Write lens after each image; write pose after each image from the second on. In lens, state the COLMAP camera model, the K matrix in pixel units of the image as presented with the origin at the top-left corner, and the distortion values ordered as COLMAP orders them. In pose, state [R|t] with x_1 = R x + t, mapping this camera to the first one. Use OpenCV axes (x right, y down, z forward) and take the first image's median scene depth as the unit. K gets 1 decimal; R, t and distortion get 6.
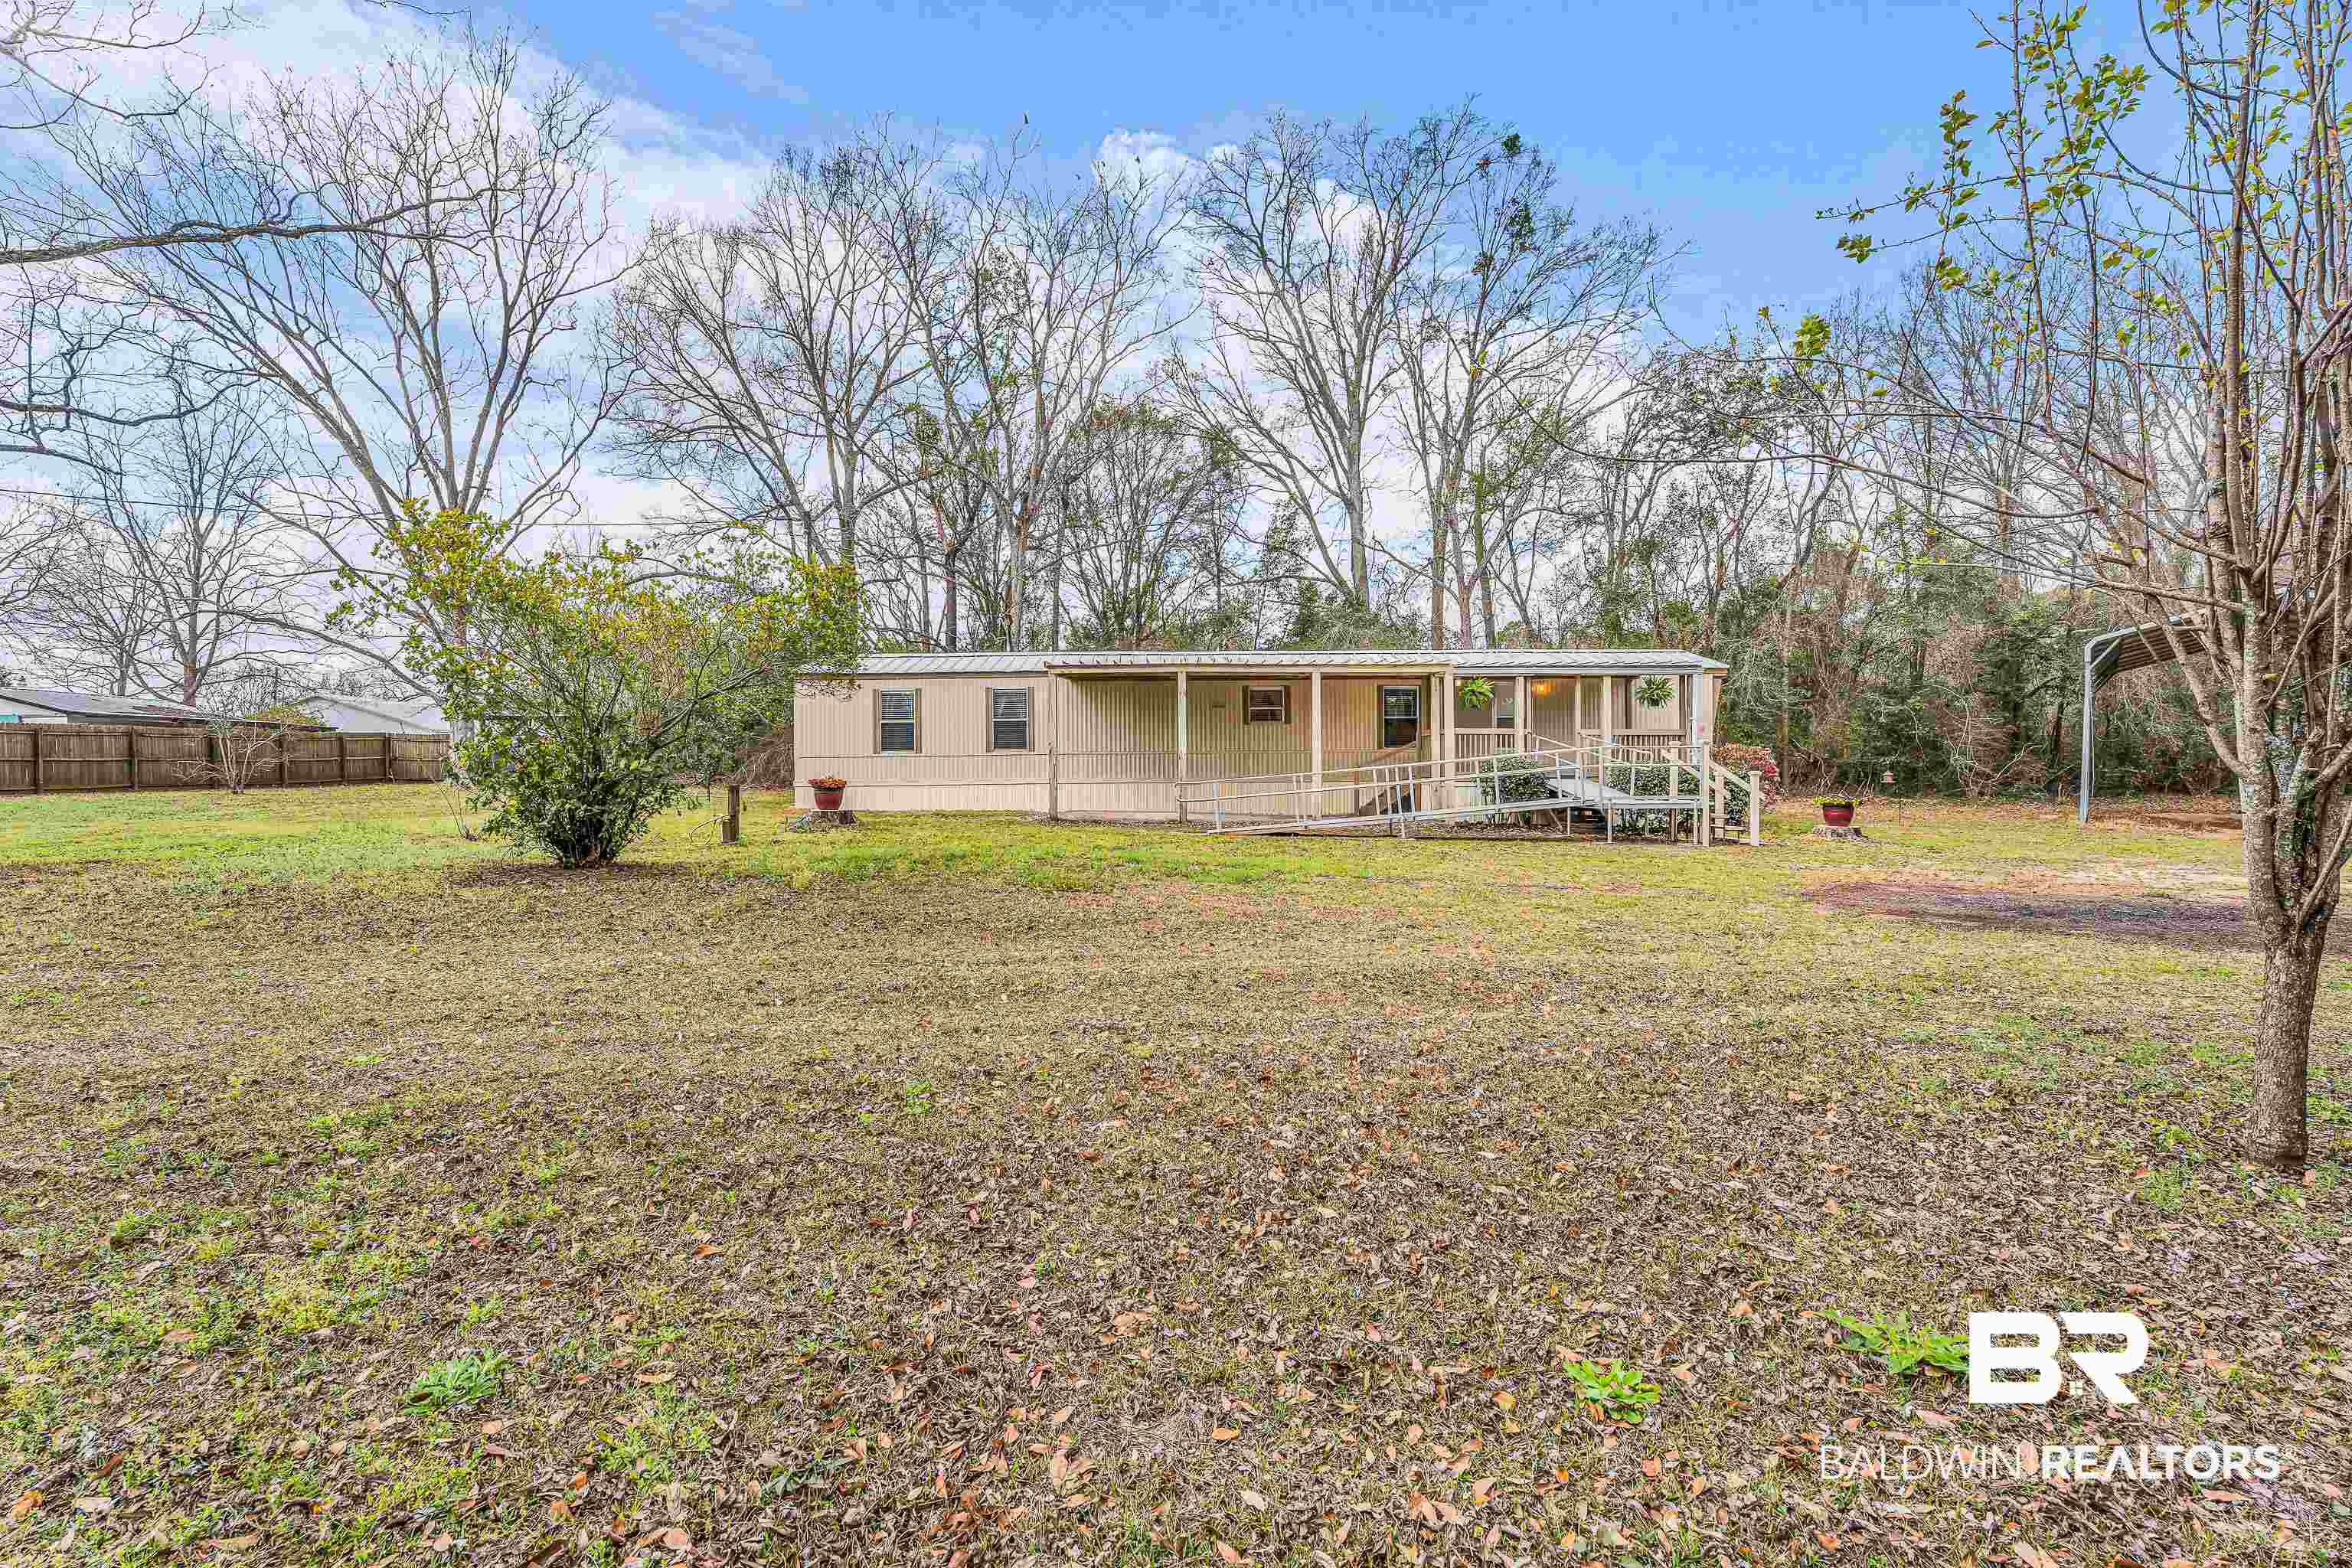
lens RADIAL K [[1031.3, 0, 1176.0], [0, 1031.3, 784.0], [0, 0, 1]] dist [0.001539, 0.000012]
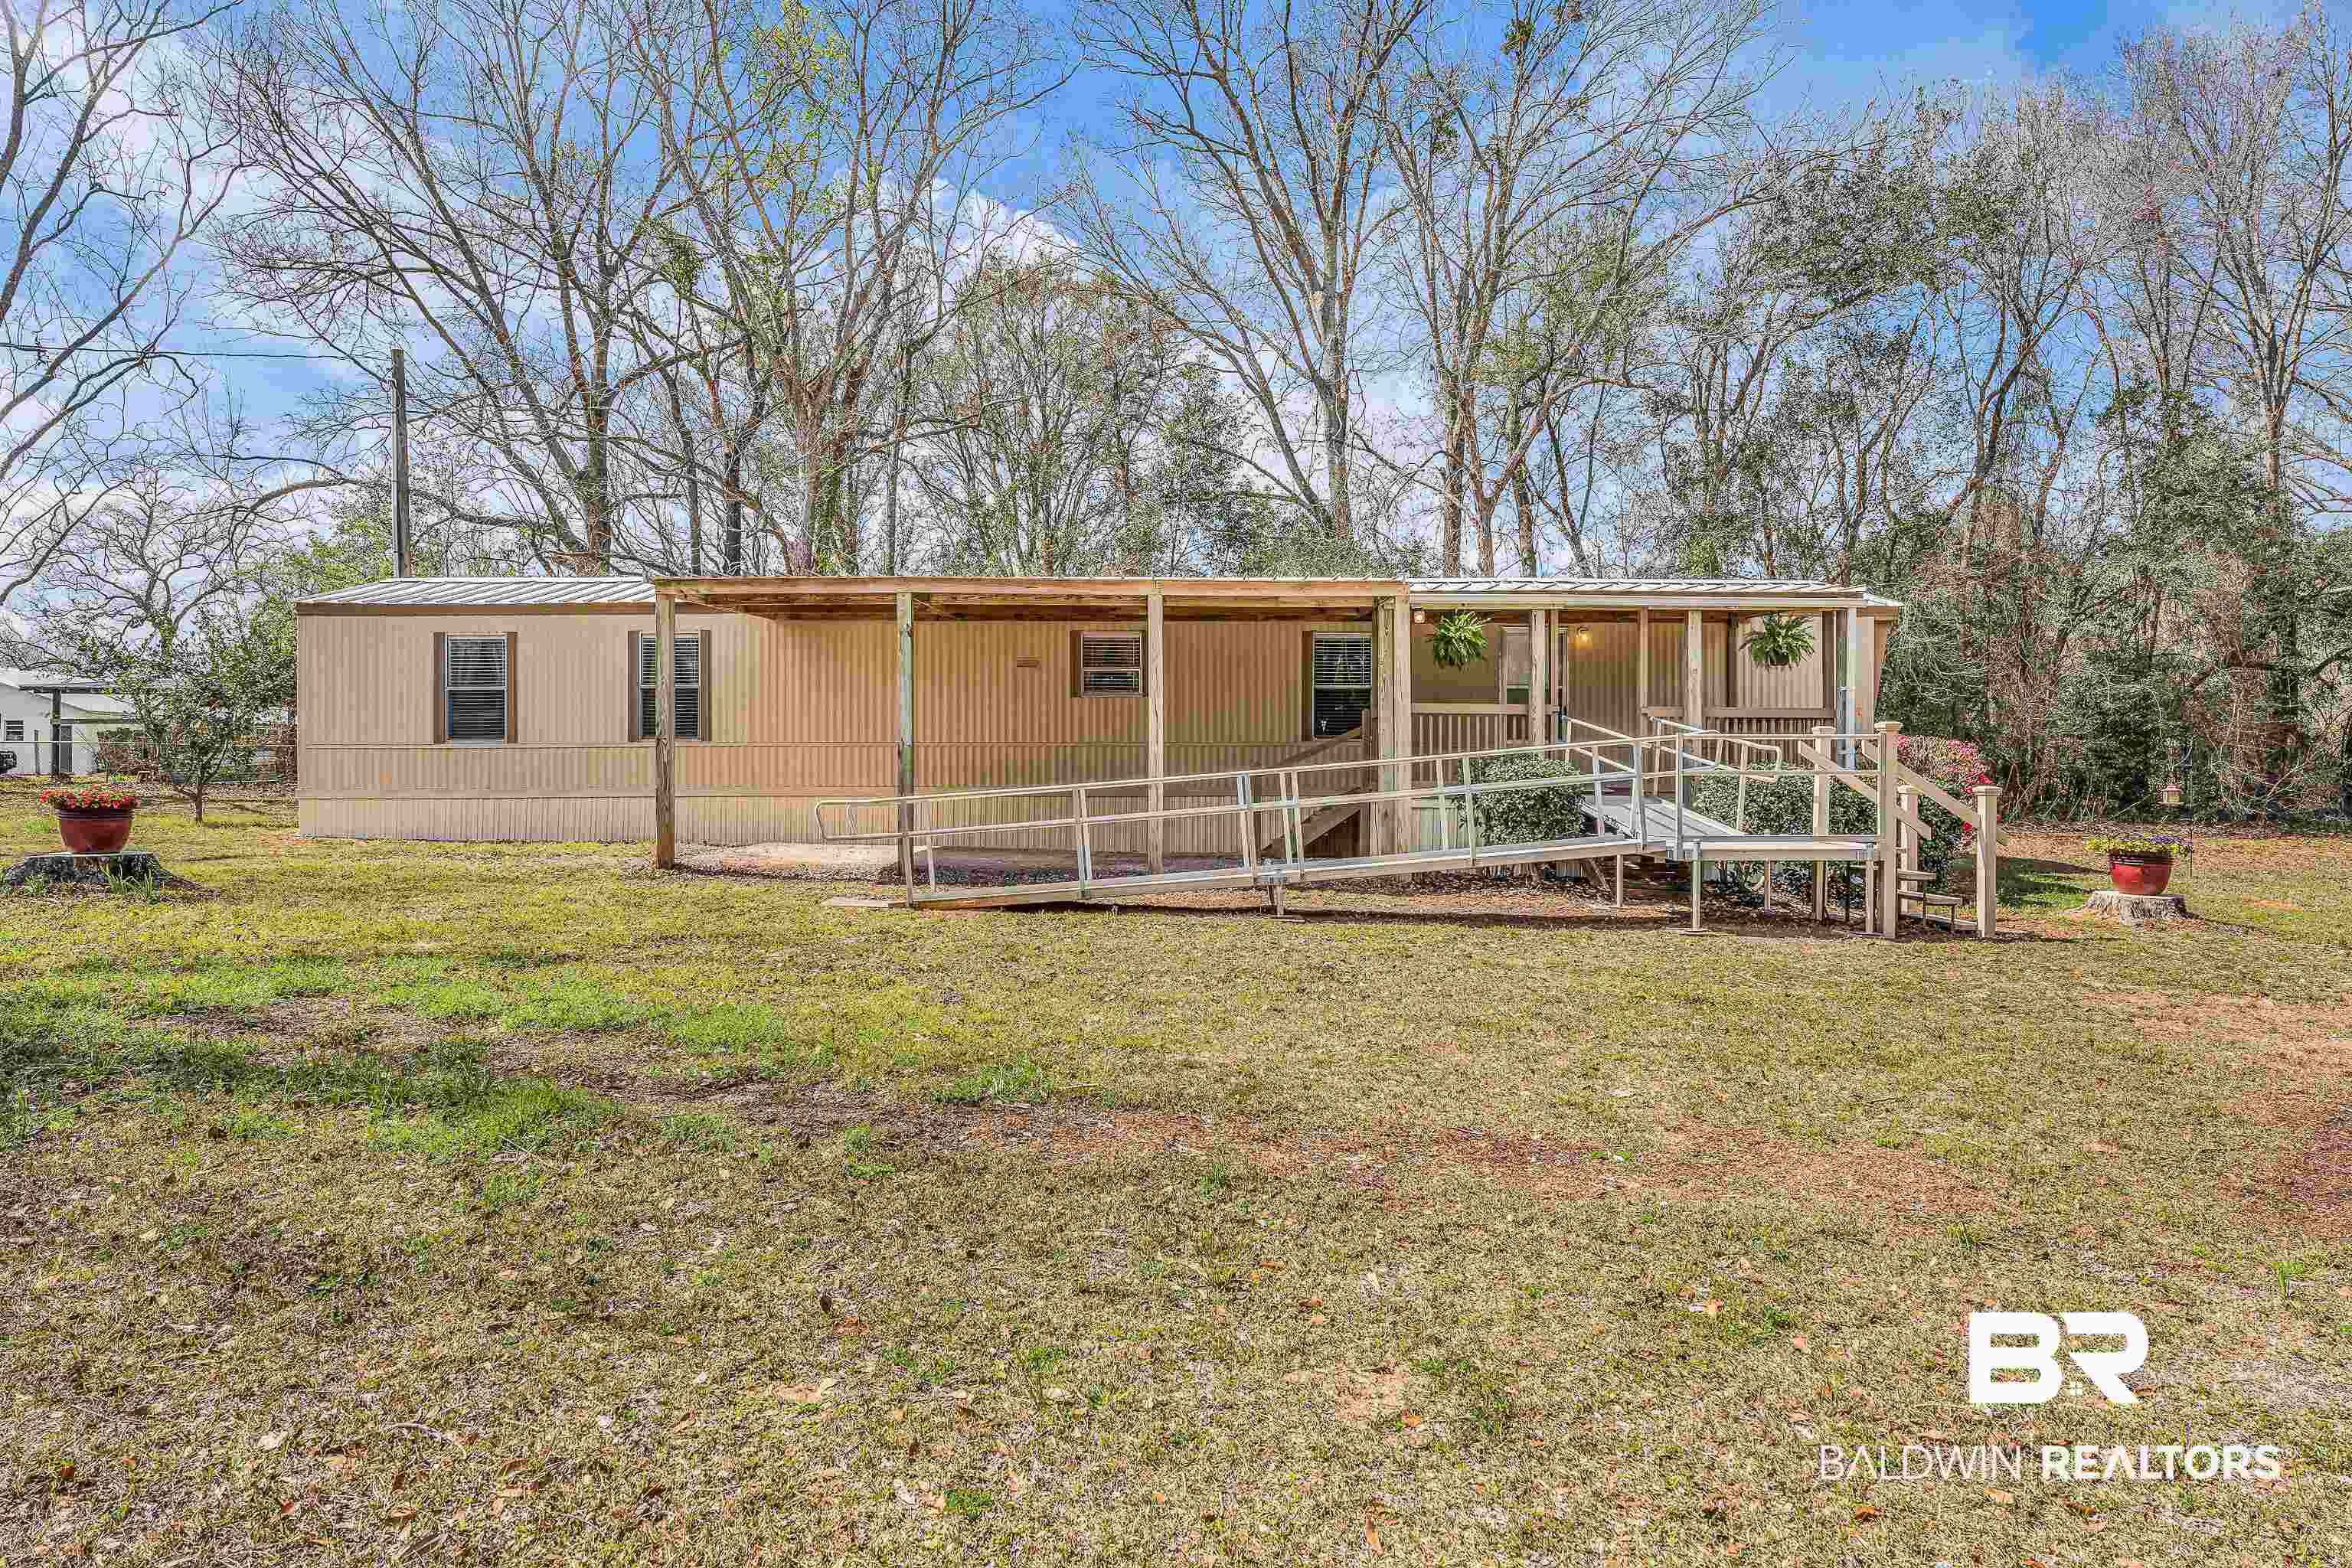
lens RADIAL K [[1319.0, 0, 1176.0], [0, 1319.0, 784.0], [0, 0, 1]] dist [-0.009386, -0.000894]
pose [[0.999820, 0.005597, 0.018156, 0.068136], [-0.005484, 0.999965, -0.006252, -0.003053], [-0.018190, 0.006152, 0.999816, 0.160337]]
